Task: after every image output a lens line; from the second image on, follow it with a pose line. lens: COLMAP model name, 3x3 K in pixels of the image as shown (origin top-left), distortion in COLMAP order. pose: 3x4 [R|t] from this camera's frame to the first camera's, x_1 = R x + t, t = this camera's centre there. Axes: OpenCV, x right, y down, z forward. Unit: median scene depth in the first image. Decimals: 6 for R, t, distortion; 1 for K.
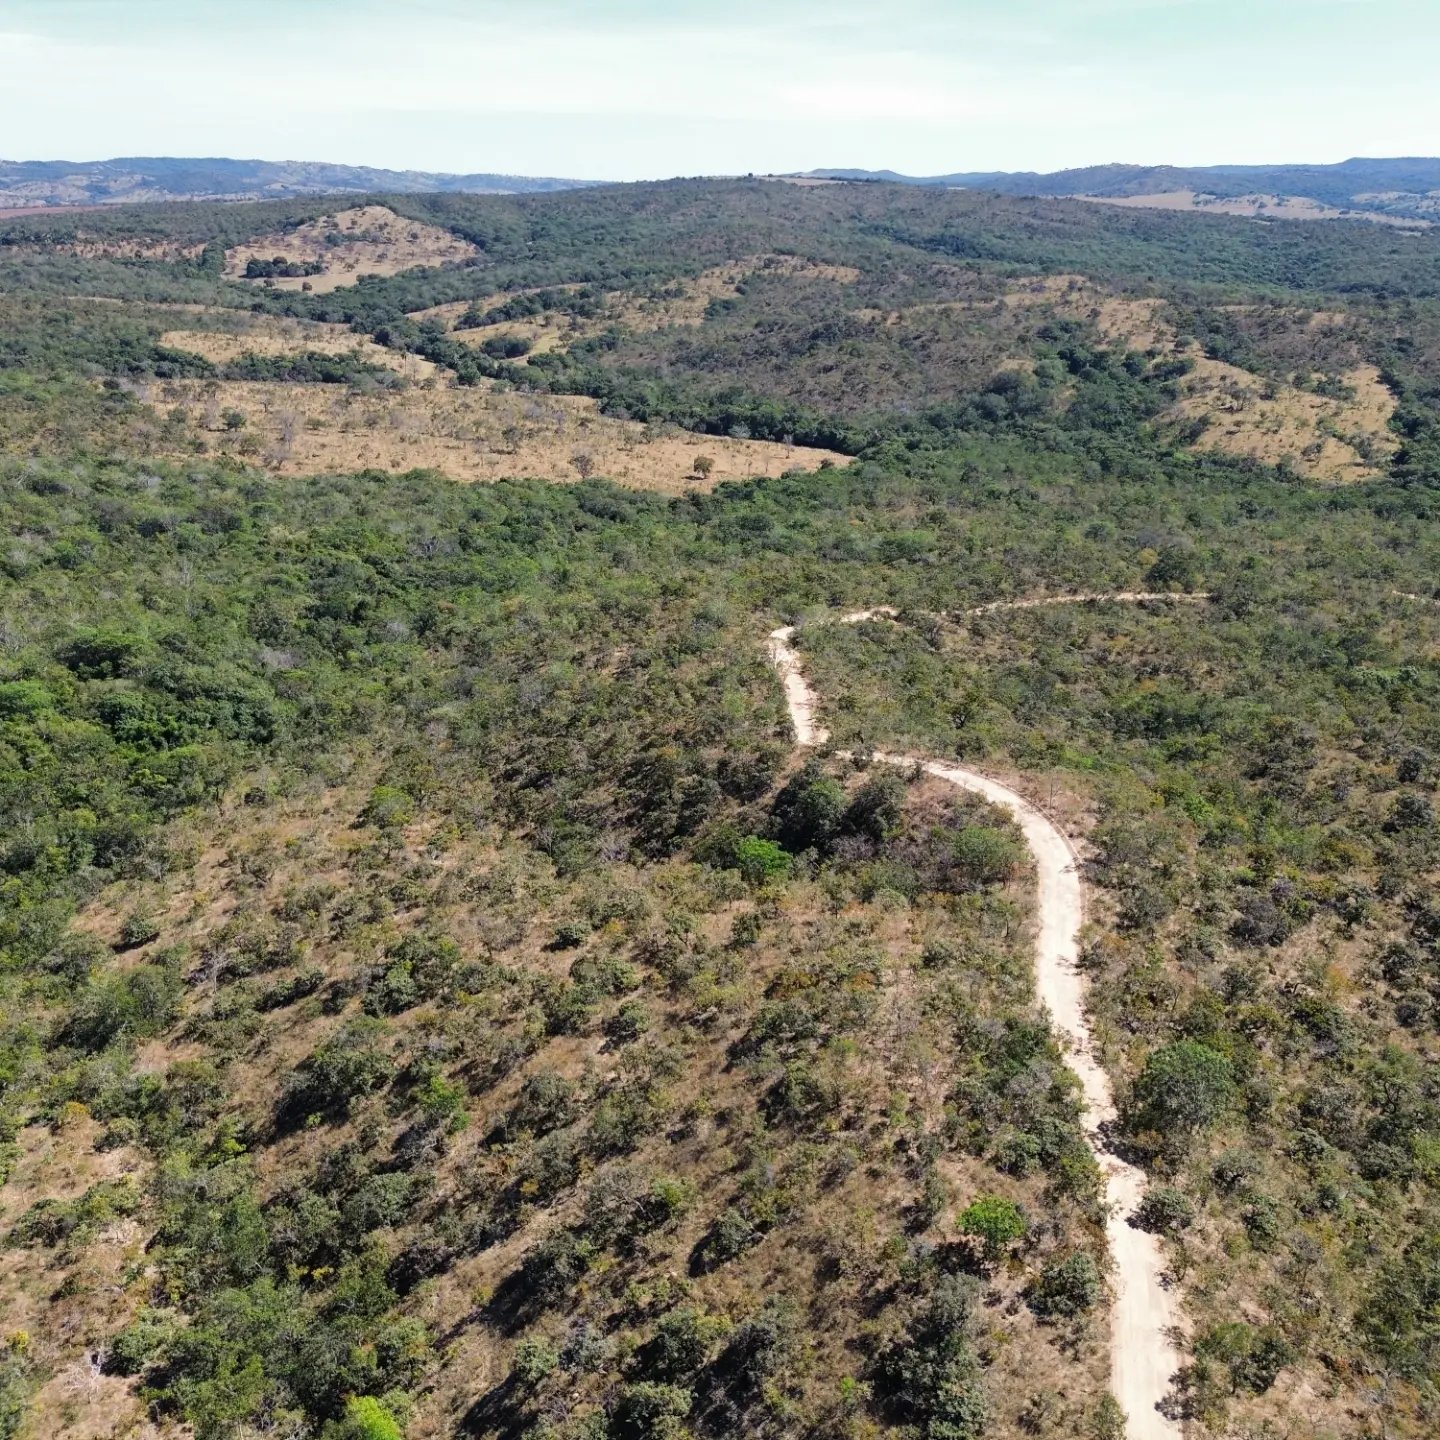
lens RADIAL K [[1366.1, 0, 719.3], [0, 1366.1, 714.7], [0, 0, 1]] dist [0.051100, -0.031620]
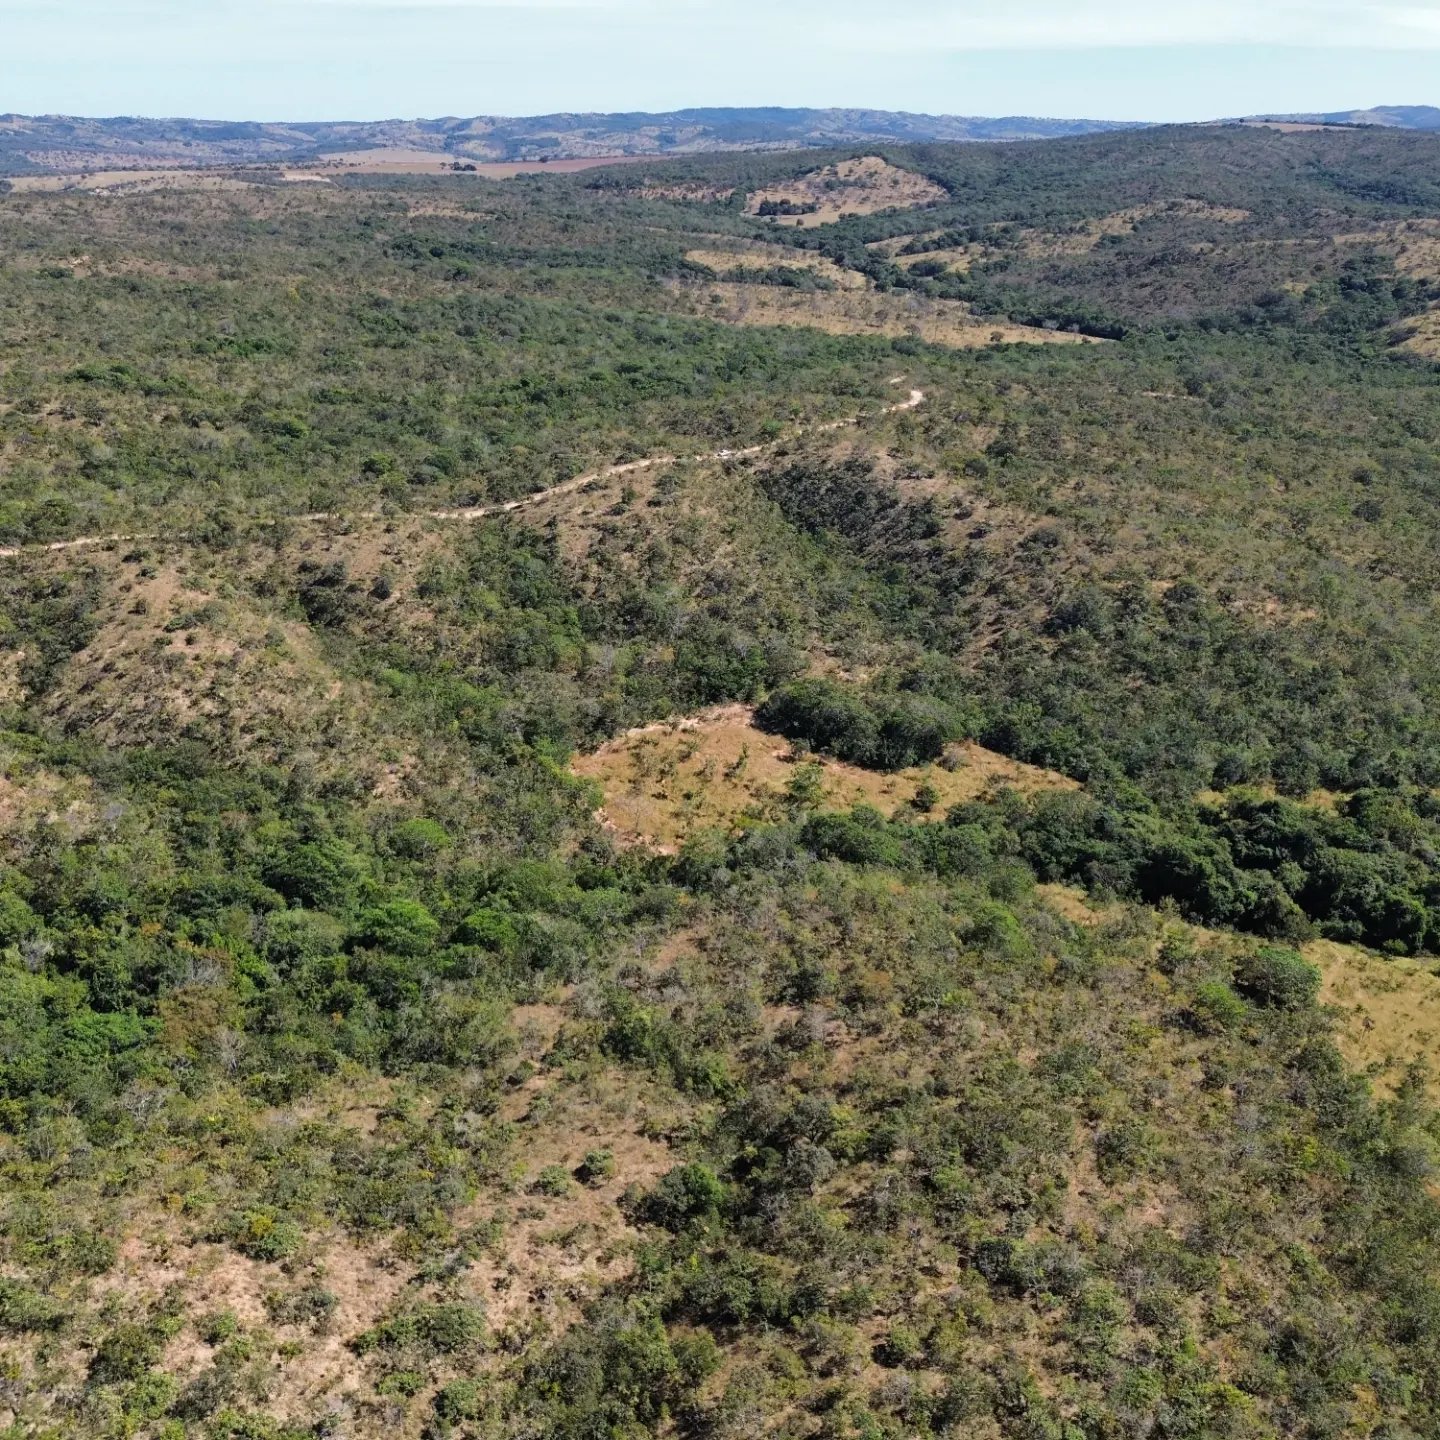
lens RADIAL K [[1355.7, 0, 723.5], [0, 1355.7, 717.6], [0, 0, 1]] dist [0.071783, -0.072338]
pose [[0.935996, 0.135805, -0.324760, 0.124591], [-0.122808, 0.990597, 0.060293, 0.089583], [0.329894, -0.016551, 0.943873, -0.268294]]
